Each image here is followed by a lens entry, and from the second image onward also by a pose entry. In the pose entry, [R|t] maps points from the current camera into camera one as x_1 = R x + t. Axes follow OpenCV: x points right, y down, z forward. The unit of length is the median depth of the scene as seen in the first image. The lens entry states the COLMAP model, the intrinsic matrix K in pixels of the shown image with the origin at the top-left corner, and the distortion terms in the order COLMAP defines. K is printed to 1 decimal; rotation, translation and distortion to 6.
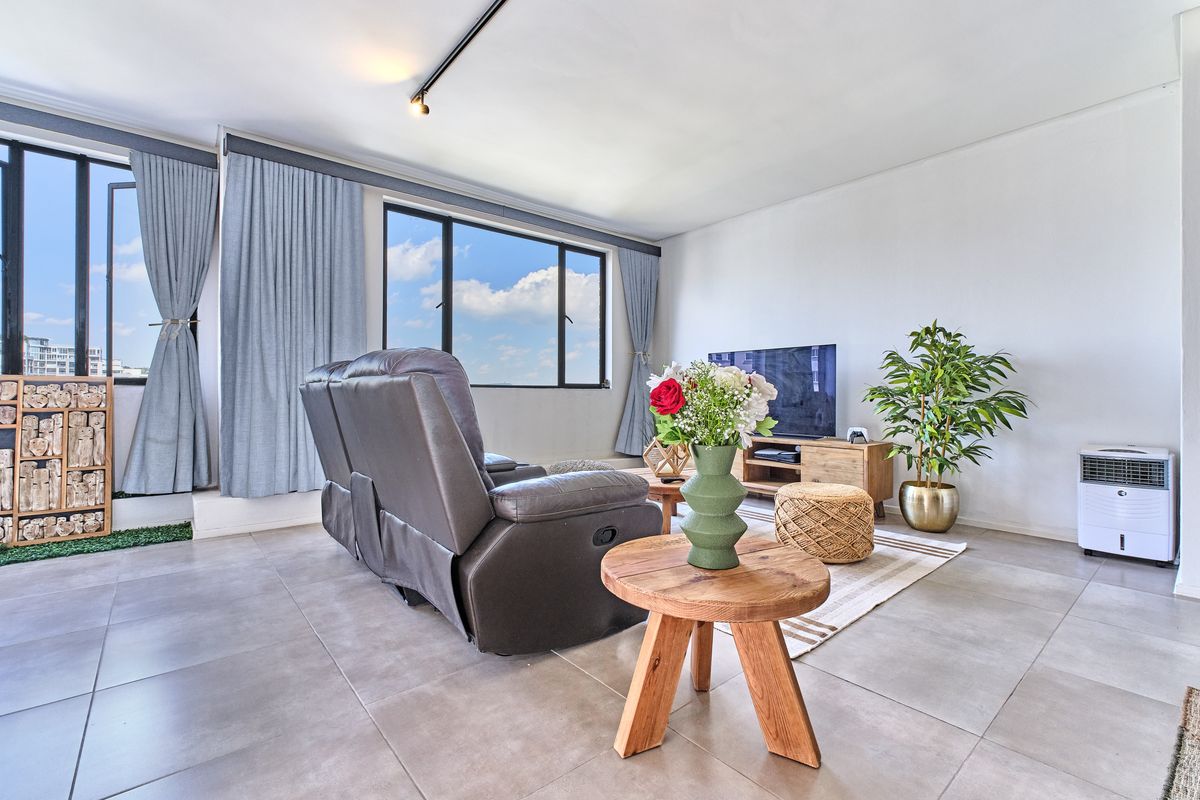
lens RADIAL K [[521.5, 0, 604.9], [0, 521.5, 394.2], [0, 0, 1]] dist [0.000817, 0.000407]
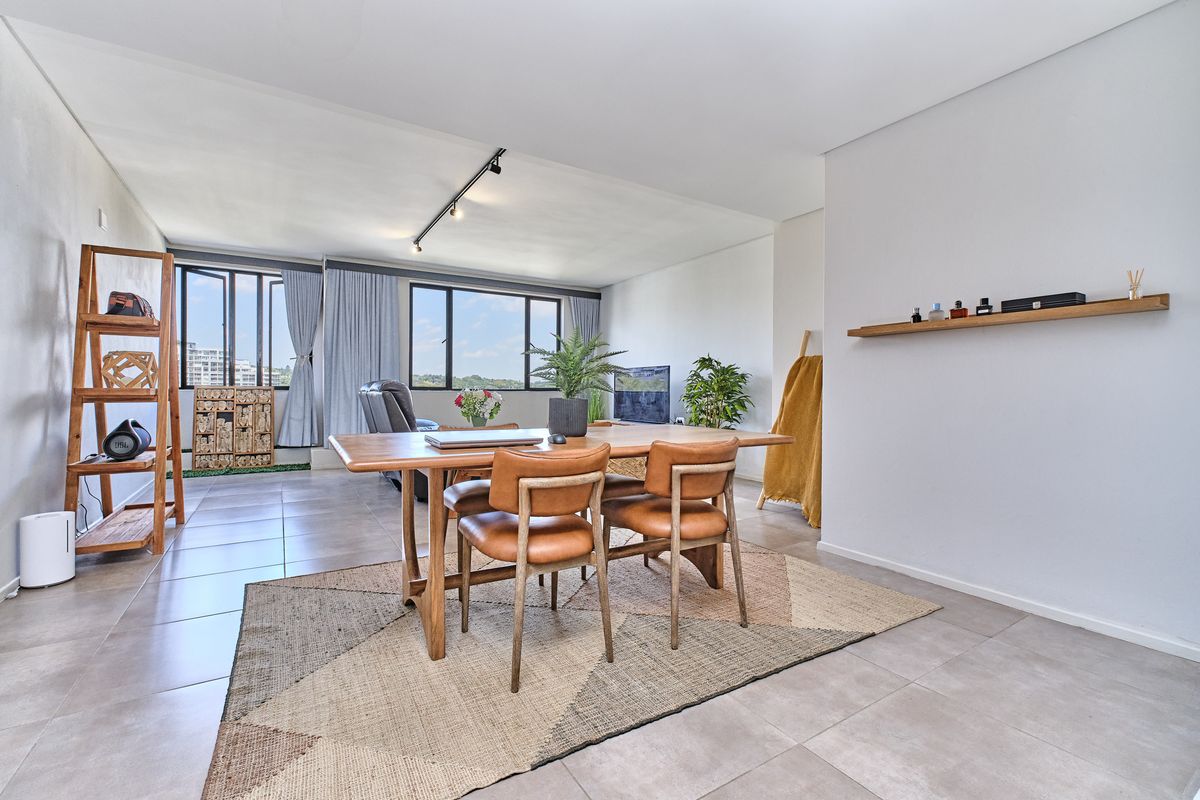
lens RADIAL K [[502.5, 0, 585.2], [0, 502.5, 393.5], [0, 0, 1]] dist [-0.000027, 0.000089]
pose [[0.987597, 0.004231, -0.156953, 0.488703], [-0.003232, 0.999973, 0.006621, -0.022070], [0.156977, -0.006032, 0.987584, -0.655981]]
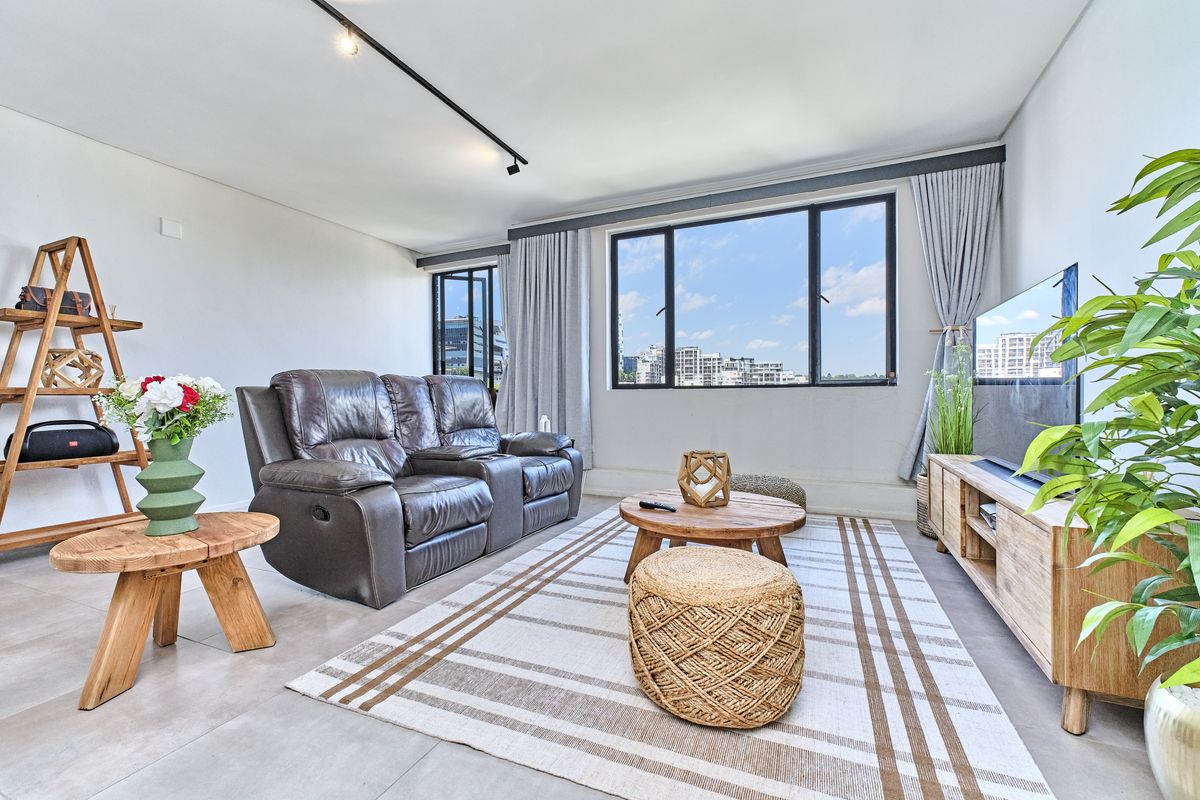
lens RADIAL K [[491.4, 0, 600.0], [0, 491.4, 400.0], [0, 0, 1]] dist [0.000492, 0.000012]
pose [[0.432272, 0.003968, -0.901735, 0.712092], [0.004929, 0.999965, 0.006763, 0.005283], [0.901730, -0.007368, 0.432237, 0.585900]]
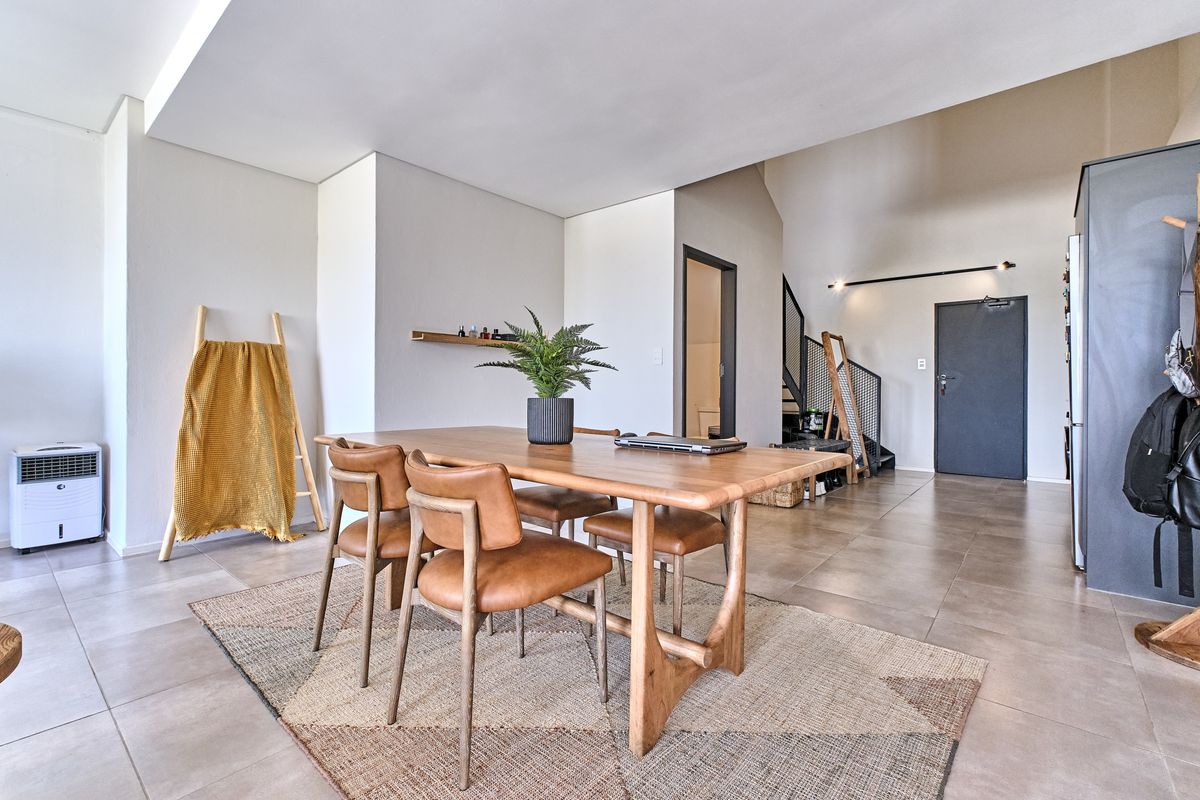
lens RADIAL K [[521.5, 0, 604.9], [0, 521.5, 394.2], [0, 0, 1]] dist [0.000817, 0.000407]
pose [[-0.166246, -0.011812, 0.986014, -0.224789], [-0.010108, 0.999896, 0.010274, -0.022193], [-0.986033, -0.008259, -0.166348, 0.046702]]
